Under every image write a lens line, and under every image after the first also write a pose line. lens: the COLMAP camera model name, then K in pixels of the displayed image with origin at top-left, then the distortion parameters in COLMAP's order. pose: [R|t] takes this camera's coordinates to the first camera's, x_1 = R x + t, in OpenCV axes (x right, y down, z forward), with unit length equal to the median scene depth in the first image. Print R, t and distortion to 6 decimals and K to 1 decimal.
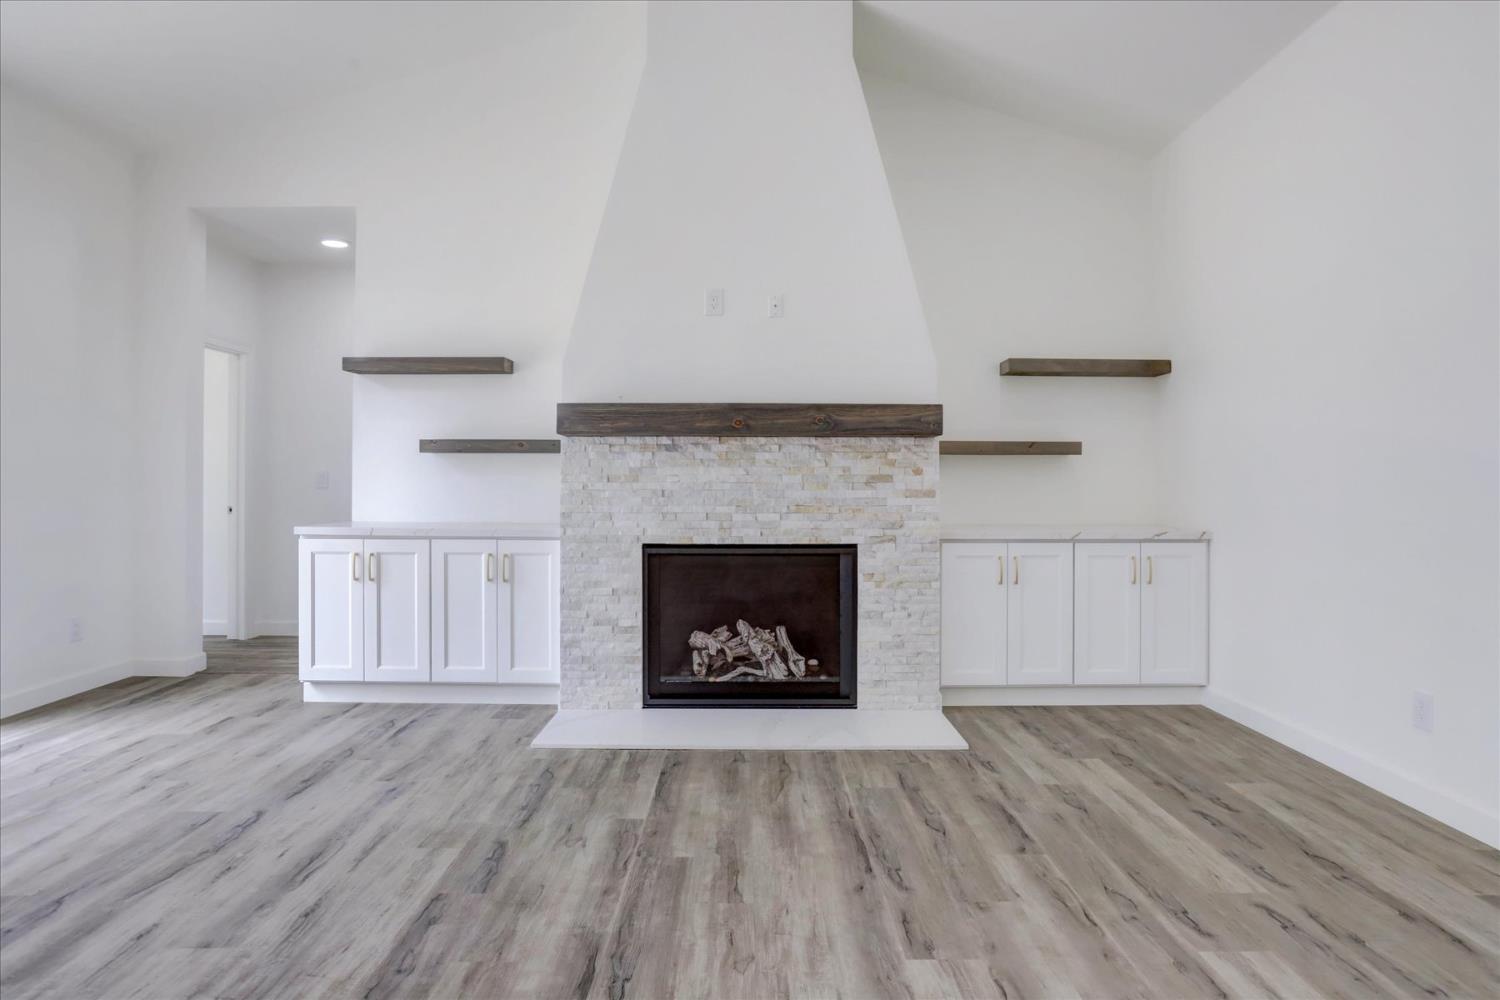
lens RADIAL K [[878.2, 0, 750.9], [0, 878.2, 472.8], [0, 0, 1]] dist [-0.055541, -0.000129]
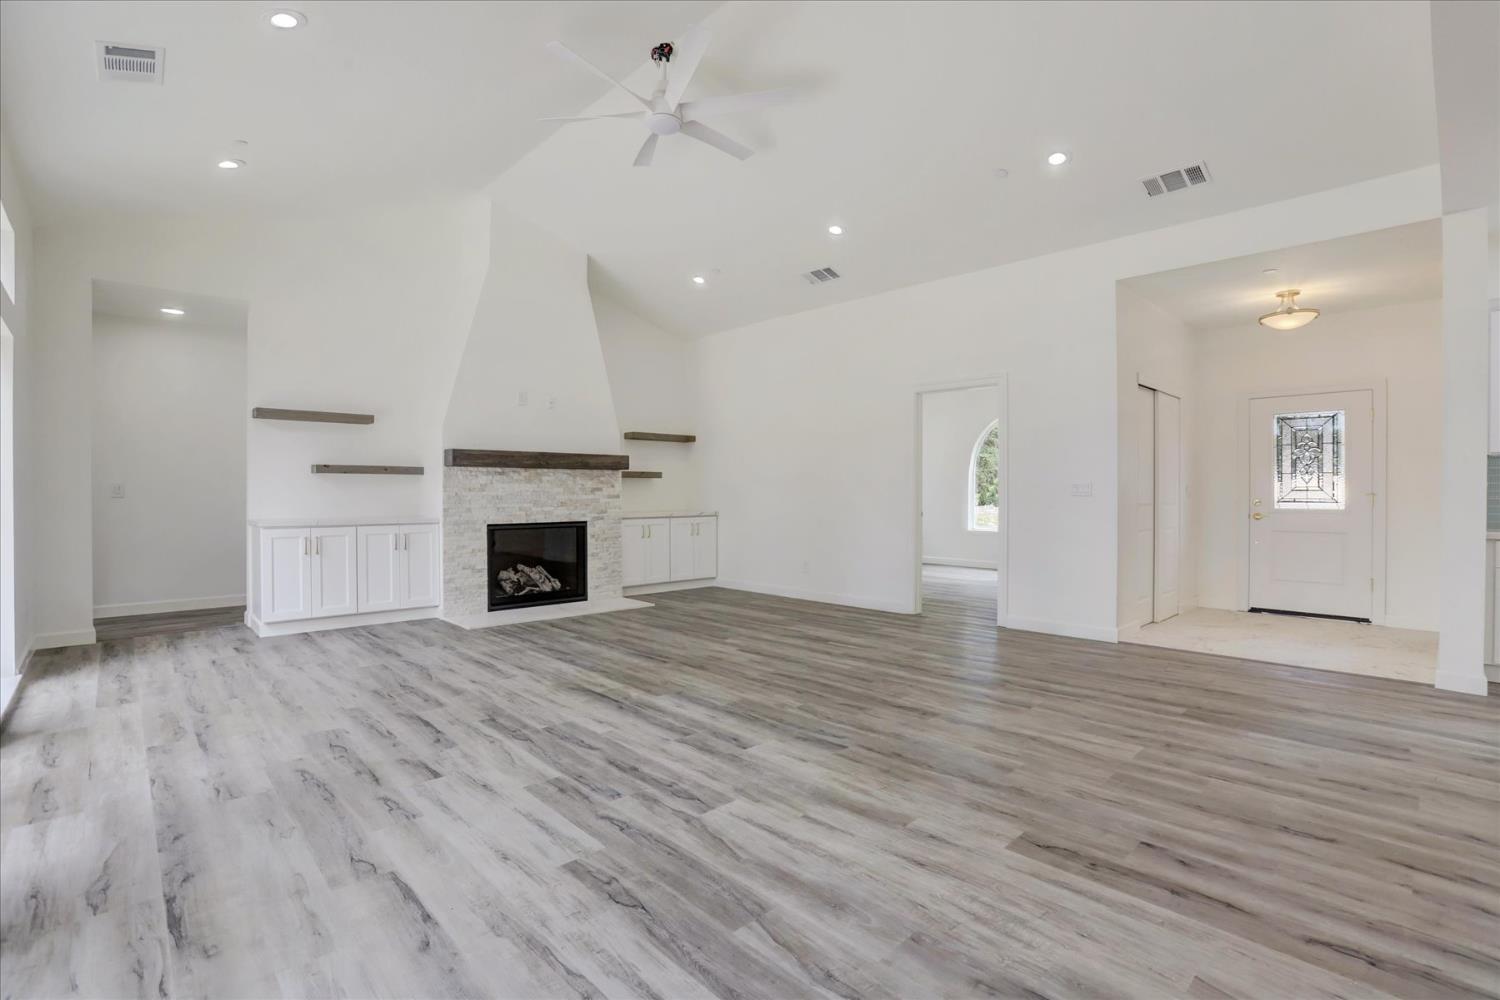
lens RADIAL K [[689.2, 0, 759.0], [0, 689.2, 493.9], [0, 0, 1]] dist [-0.075935, 0.029580]
pose [[0.726365, -0.005675, 0.687286, -0.699750], [-0.005655, 0.999883, 0.014233, -0.008302], [-0.687286, -0.014225, 0.726247, -0.457365]]
